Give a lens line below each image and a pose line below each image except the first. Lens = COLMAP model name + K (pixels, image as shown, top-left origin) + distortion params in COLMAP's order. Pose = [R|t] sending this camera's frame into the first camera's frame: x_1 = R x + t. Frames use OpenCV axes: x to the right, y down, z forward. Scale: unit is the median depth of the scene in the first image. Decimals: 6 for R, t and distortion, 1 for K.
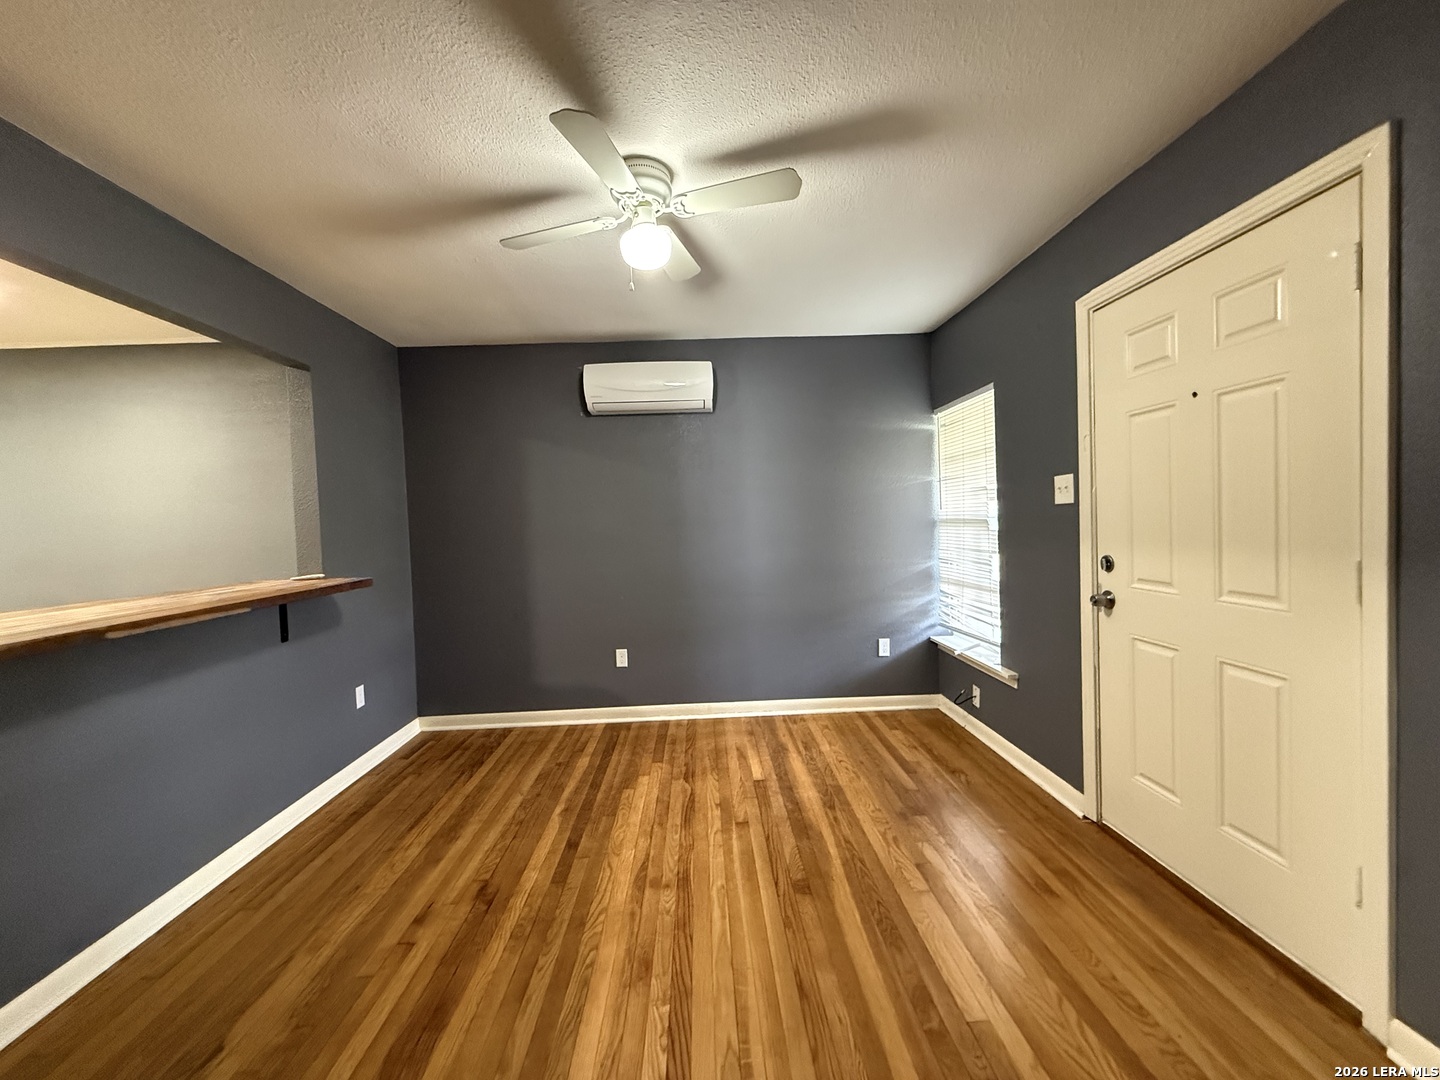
lens RADIAL K [[574.9, 0, 713.0], [0, 574.9, 536.7], [0, 0, 1]] dist [-0.002370, 0.000687]
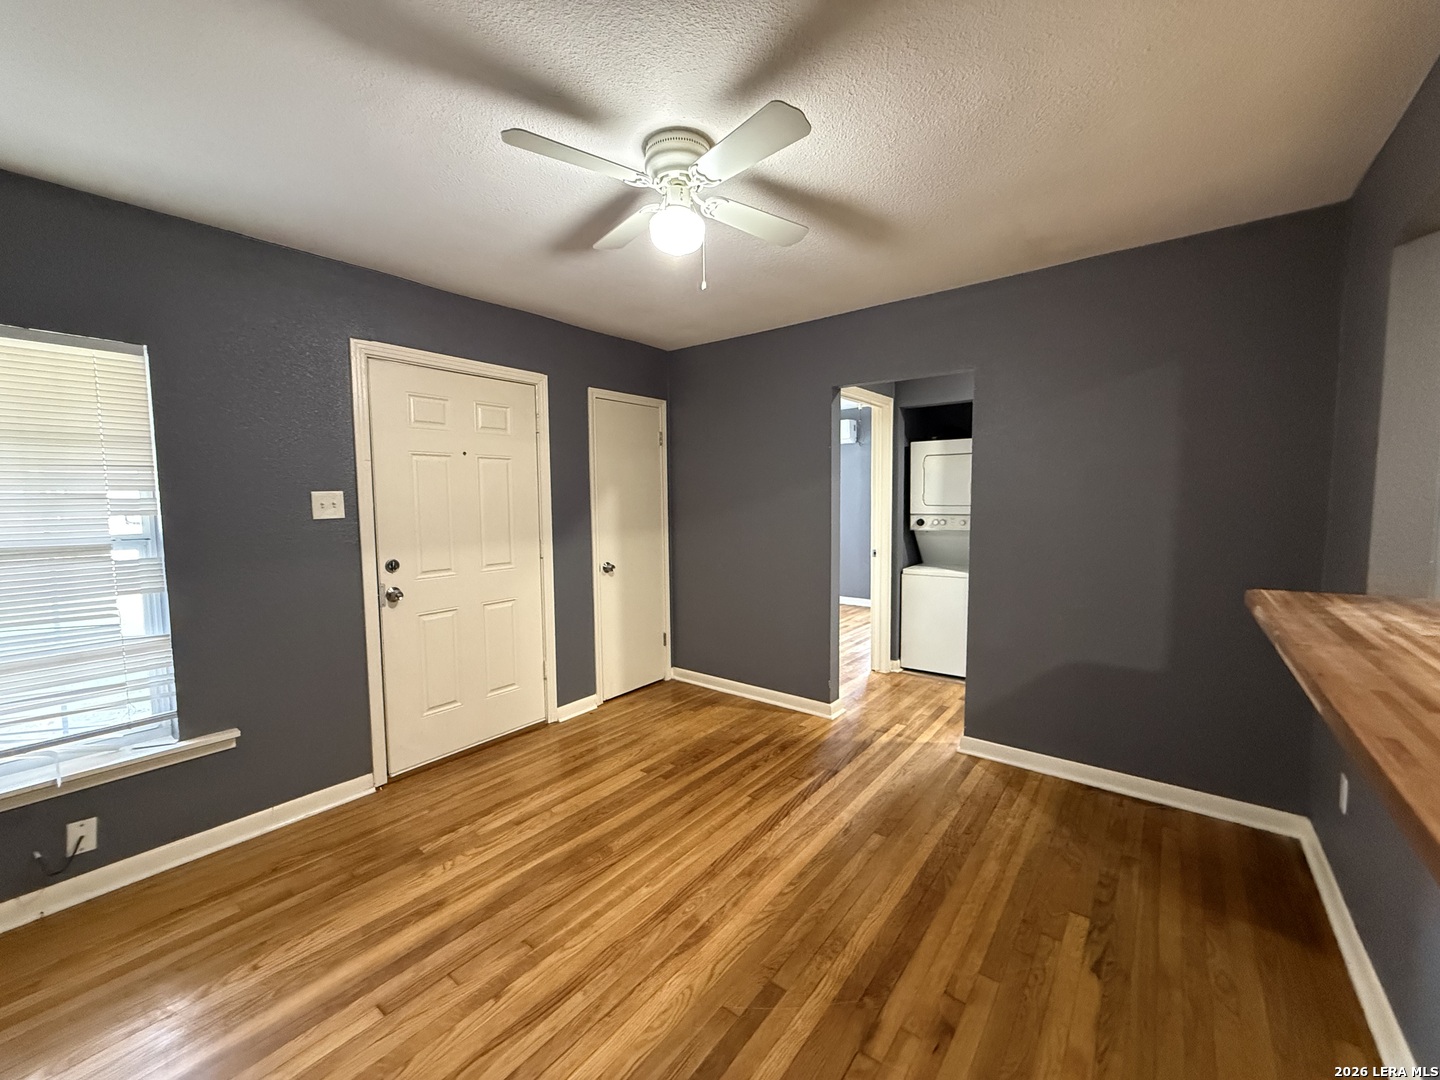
lens RADIAL K [[574.9, 0, 711.4], [0, 574.9, 539.4], [0, 0, 1]] dist [-0.002370, 0.000687]
pose [[-0.762381, -0.006509, 0.647096, -0.622908], [0.055171, 0.995655, 0.075016, -0.063379], [-0.644773, 0.092892, -0.758709, 1.411195]]
